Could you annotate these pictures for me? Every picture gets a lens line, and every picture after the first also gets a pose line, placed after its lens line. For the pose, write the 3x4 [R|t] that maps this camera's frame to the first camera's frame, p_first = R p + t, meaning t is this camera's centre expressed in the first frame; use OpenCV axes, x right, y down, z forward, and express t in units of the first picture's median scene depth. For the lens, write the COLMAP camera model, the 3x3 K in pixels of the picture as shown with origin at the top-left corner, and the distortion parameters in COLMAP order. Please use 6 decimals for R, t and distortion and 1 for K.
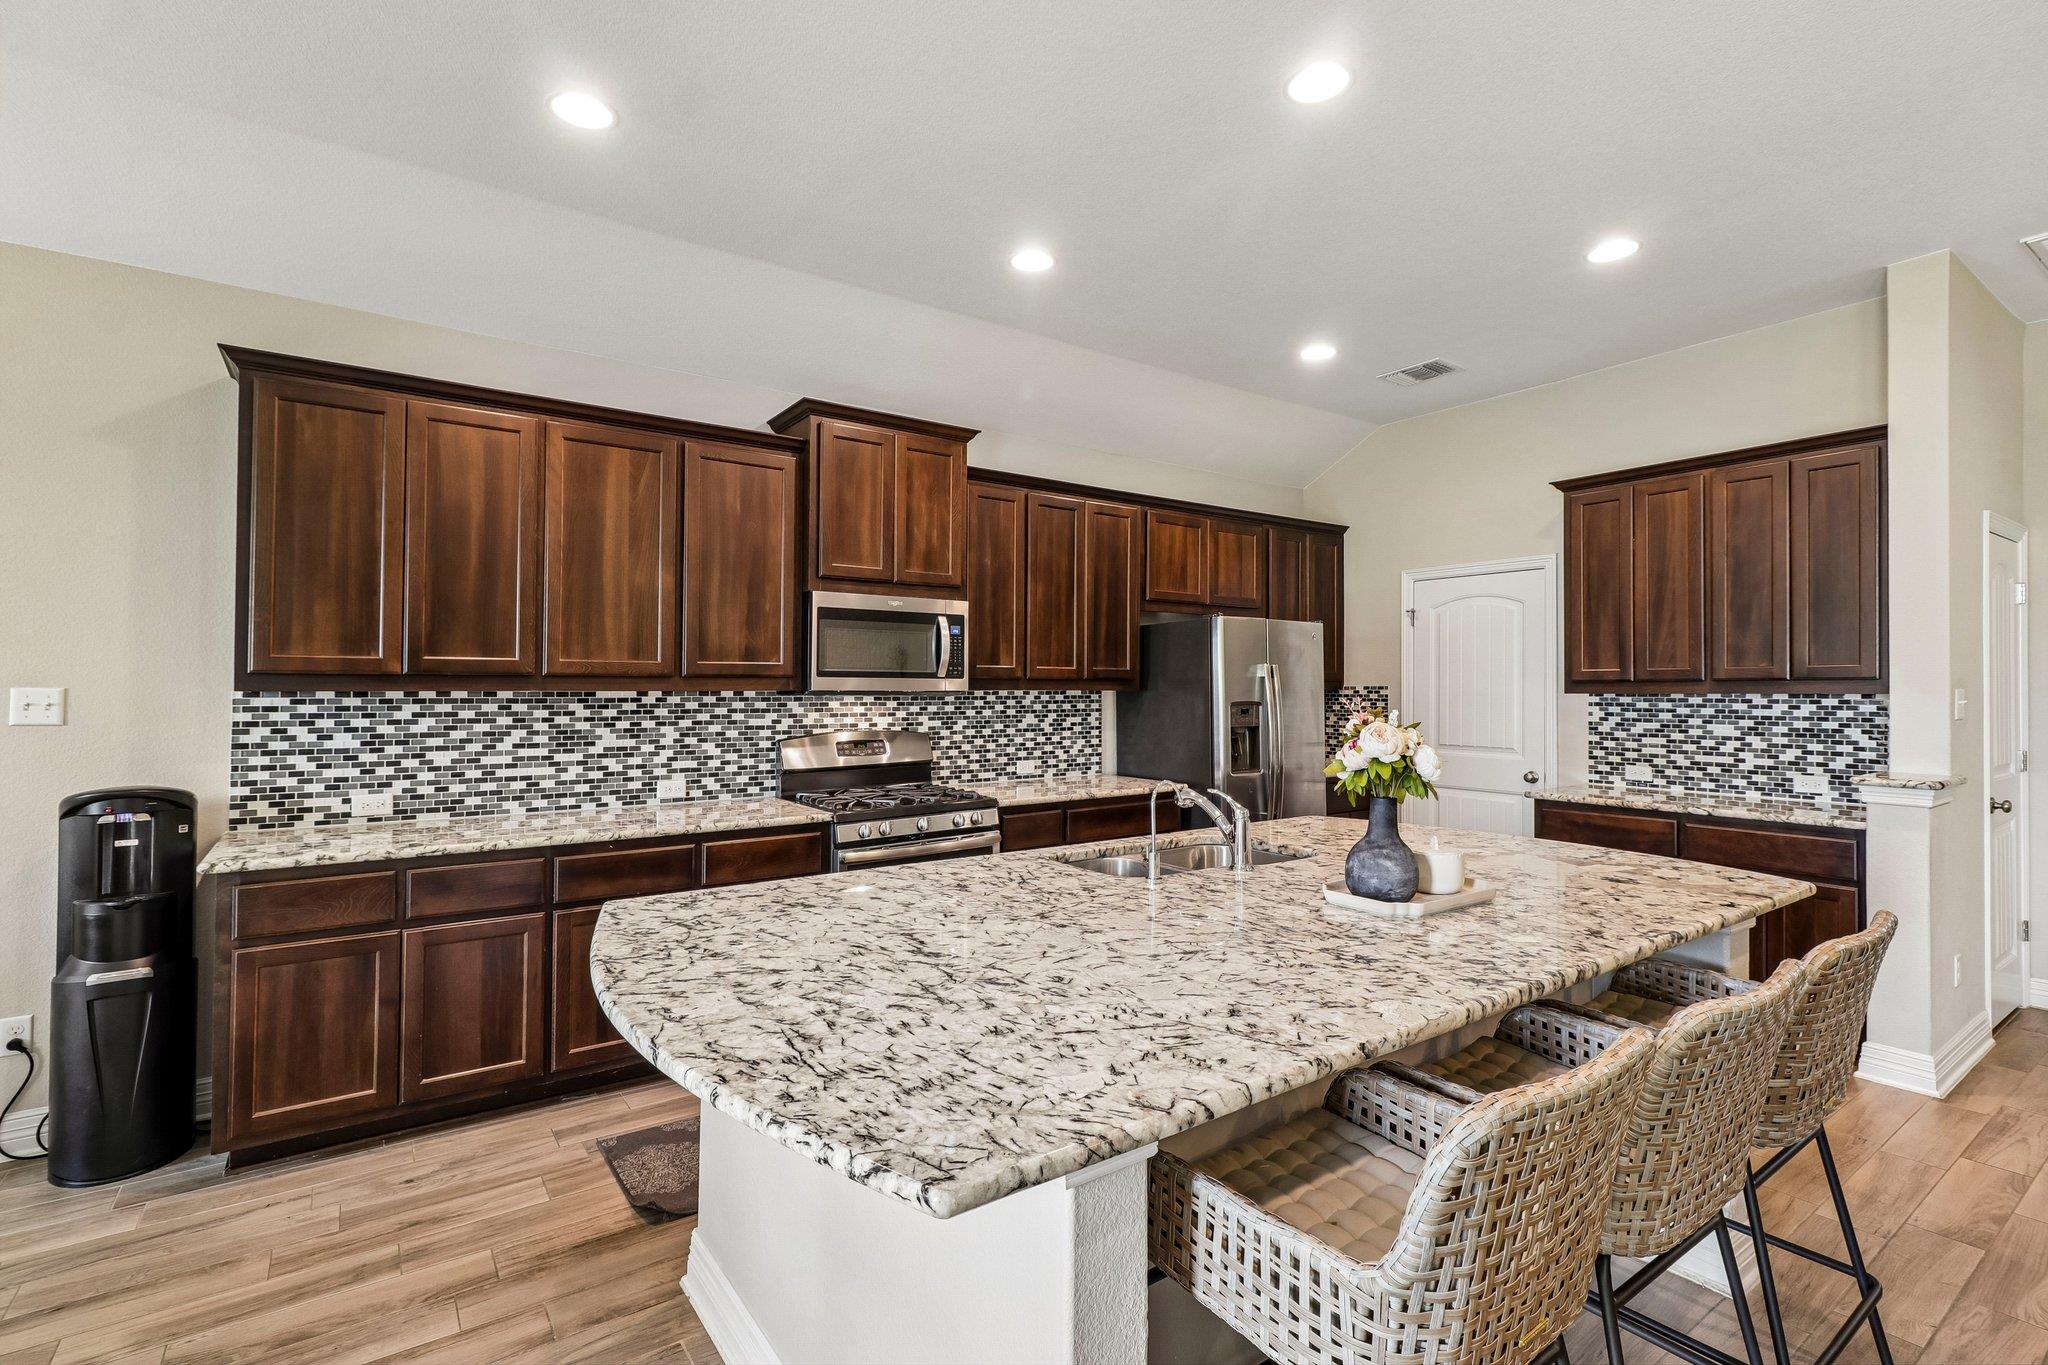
lens RADIAL K [[921.5, 0, 1015.7], [0, 921.5, 673.4], [0, 0, 1]] dist [0.000278, 0.000029]
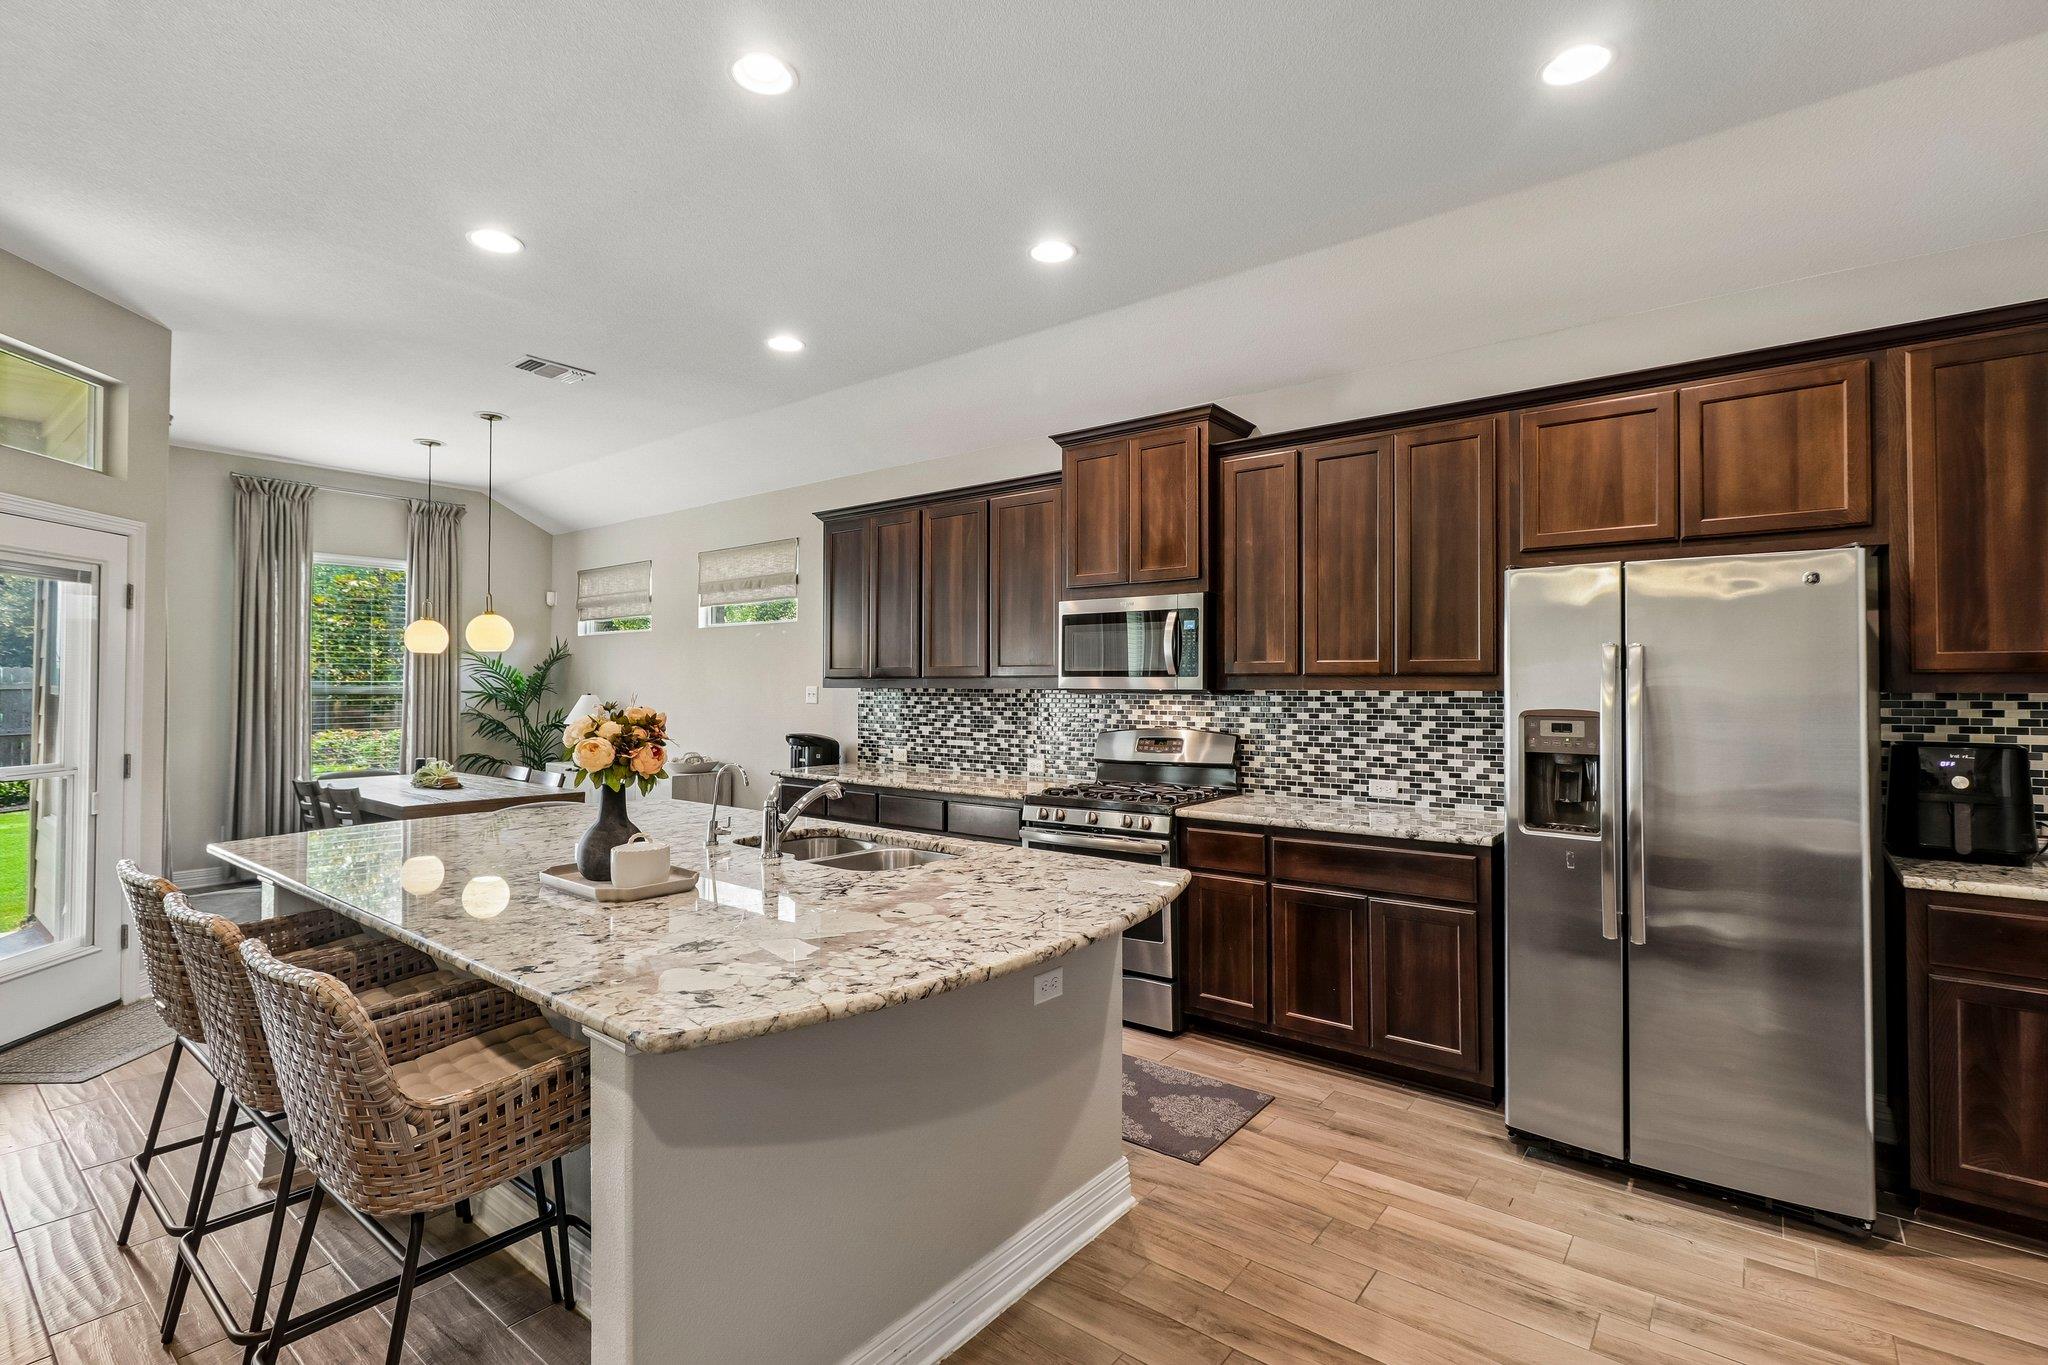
lens RADIAL K [[943.0, 0, 1019.2], [0, 943.0, 667.9], [0, 0, 1]] dist [0.000708, -0.000278]
pose [[0.284255, -0.019139, -0.958558, 0.779475], [0.012631, 0.999789, -0.016217, 0.009967], [0.958666, -0.007497, 0.284436, 0.541208]]
